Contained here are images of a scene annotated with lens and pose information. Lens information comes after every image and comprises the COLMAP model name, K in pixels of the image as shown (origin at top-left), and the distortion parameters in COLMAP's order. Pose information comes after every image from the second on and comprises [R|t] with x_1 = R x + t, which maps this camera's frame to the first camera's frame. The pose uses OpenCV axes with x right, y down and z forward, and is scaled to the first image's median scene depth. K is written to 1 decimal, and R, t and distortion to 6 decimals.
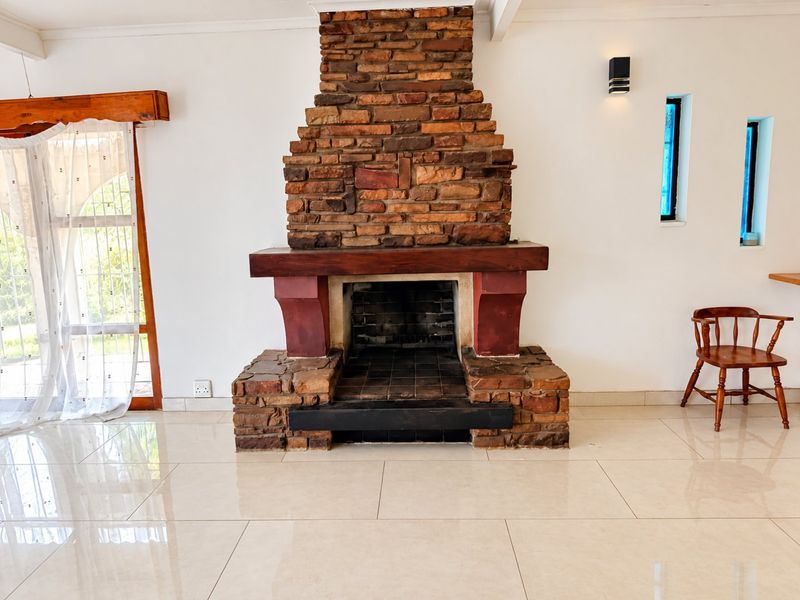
lens RADIAL K [[576.7, 0, 400.0], [0, 576.7, 300.0], [0, 0, 1]] dist [0.017415, -0.001940]
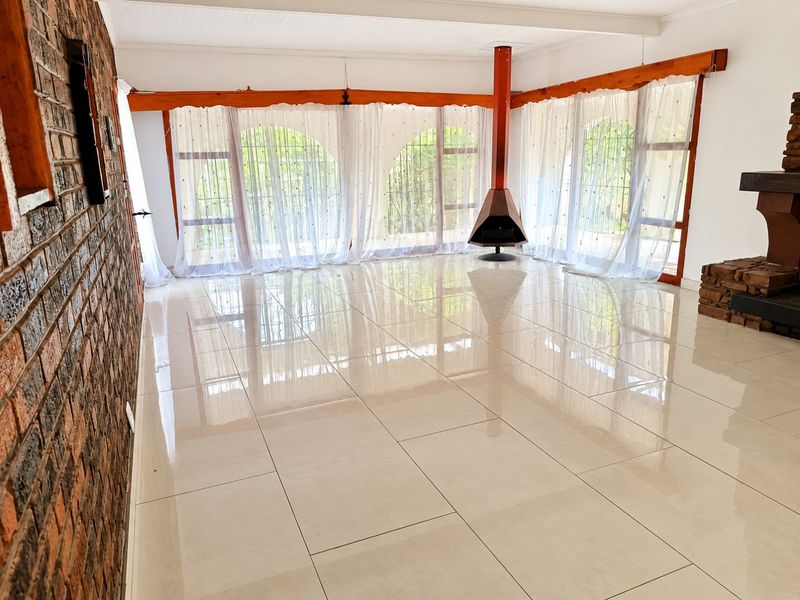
lens RADIAL K [[576.7, 0, 400.0], [0, 576.7, 300.0], [0, 0, 1]] dist [0.017415, -0.001940]
pose [[0.431439, 0.244948, -0.868251, 0.598449], [-0.150726, 0.968477, 0.198327, 0.054784], [0.889462, 0.045301, 0.454759, -0.266481]]
